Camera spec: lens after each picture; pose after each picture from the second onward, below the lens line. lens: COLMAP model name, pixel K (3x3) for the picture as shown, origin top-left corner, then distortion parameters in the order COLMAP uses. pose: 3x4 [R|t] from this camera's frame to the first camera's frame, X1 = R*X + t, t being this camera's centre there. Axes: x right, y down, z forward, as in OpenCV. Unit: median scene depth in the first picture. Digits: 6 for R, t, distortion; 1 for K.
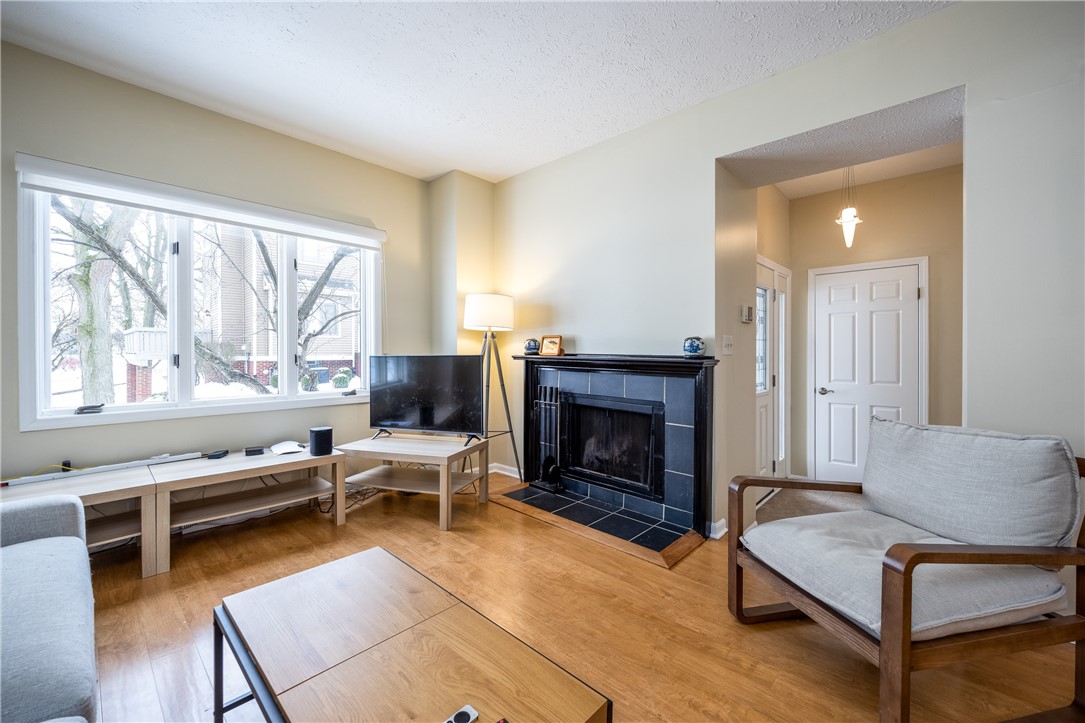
lens RADIAL K [[433.3, 0, 542.6], [0, 433.3, 353.2], [0, 0, 1]] dist [-0.002020, 0.000848]
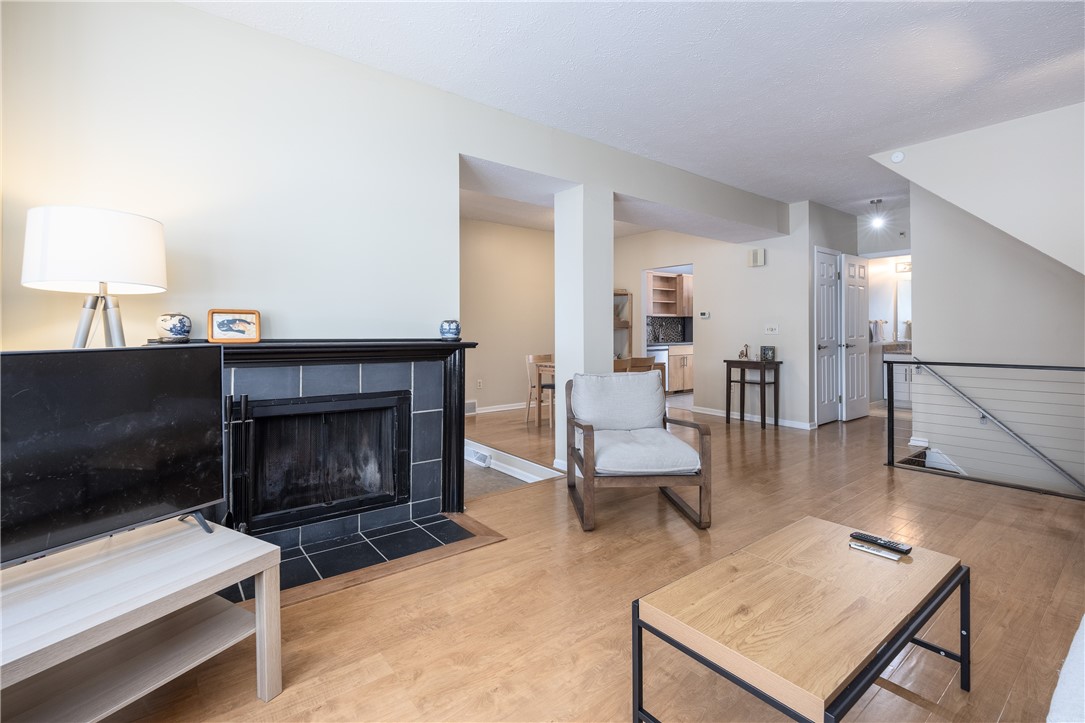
lens RADIAL K [[480.3, 0, 531.6], [0, 480.3, 329.1], [0, 0, 1]] dist [-0.003839, 0.001066]
pose [[0.181340, 0.003268, 0.983415, -0.576221], [0.011540, 0.999919, -0.005451, -0.006149], [-0.983353, 0.012337, 0.181287, 0.484952]]
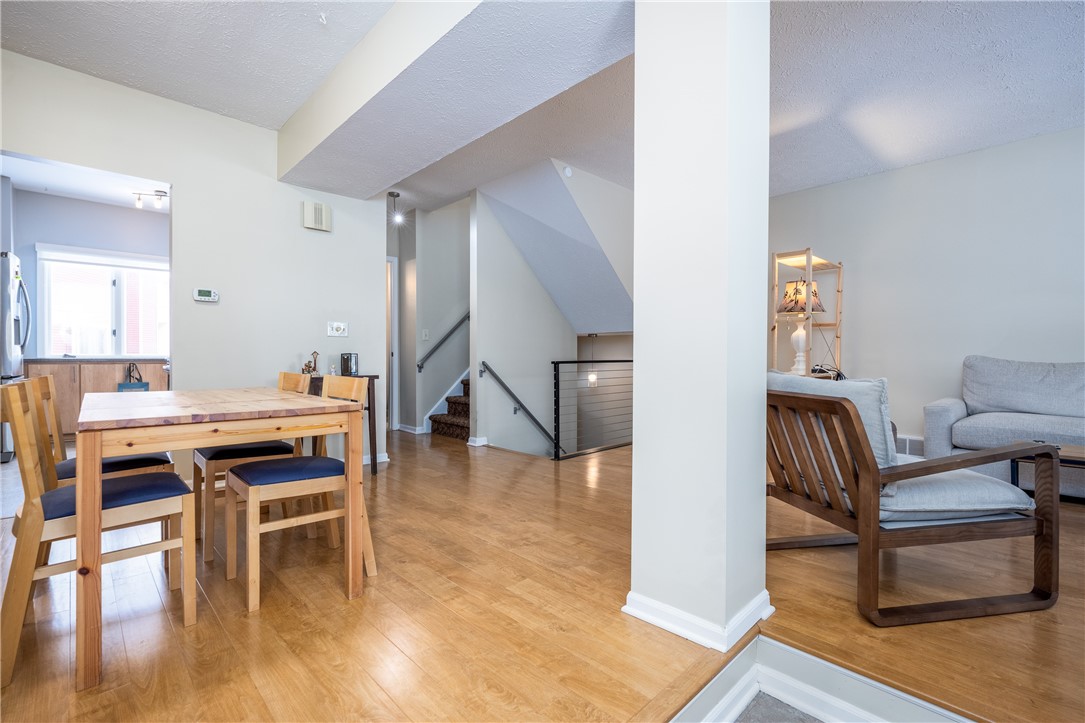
lens RADIAL K [[484.1, 0, 534.7], [0, 484.1, 357.6], [0, 0, 1]] dist [0.001866, -0.001577]
pose [[-0.997209, -0.002658, 0.074618, 0.771886], [-0.001576, 0.999893, 0.014551, 0.049700], [-0.074649, 0.014393, -0.997106, 1.122749]]
